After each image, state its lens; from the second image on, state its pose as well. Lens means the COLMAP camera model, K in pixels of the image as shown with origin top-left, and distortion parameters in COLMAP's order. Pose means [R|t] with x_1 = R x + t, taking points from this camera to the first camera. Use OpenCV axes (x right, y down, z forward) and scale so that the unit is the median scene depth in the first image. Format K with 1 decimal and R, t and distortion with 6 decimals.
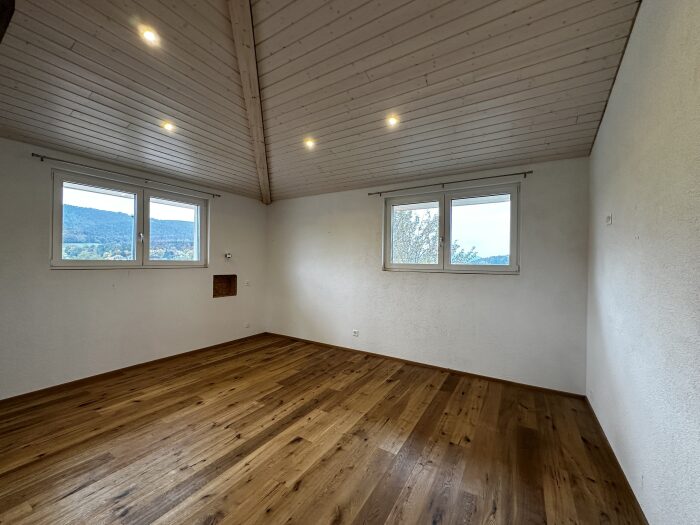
lens RADIAL K [[278.2, 0, 350.0], [0, 278.2, 262.5], [0, 0, 1]] dist [-0.004189, 0.000111]
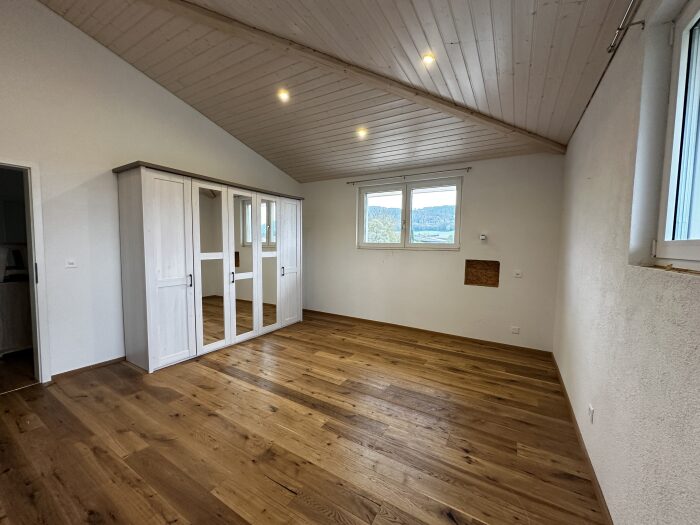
lens RADIAL K [[278.2, 0, 350.0], [0, 278.2, 262.5], [0, 0, 1]] dist [-0.004189, 0.000111]
pose [[0.016080, 0.054122, -0.998405, 0.484053], [-0.017545, 0.998396, 0.053838, 0.015983], [0.999717, 0.016652, 0.017004, 0.738021]]
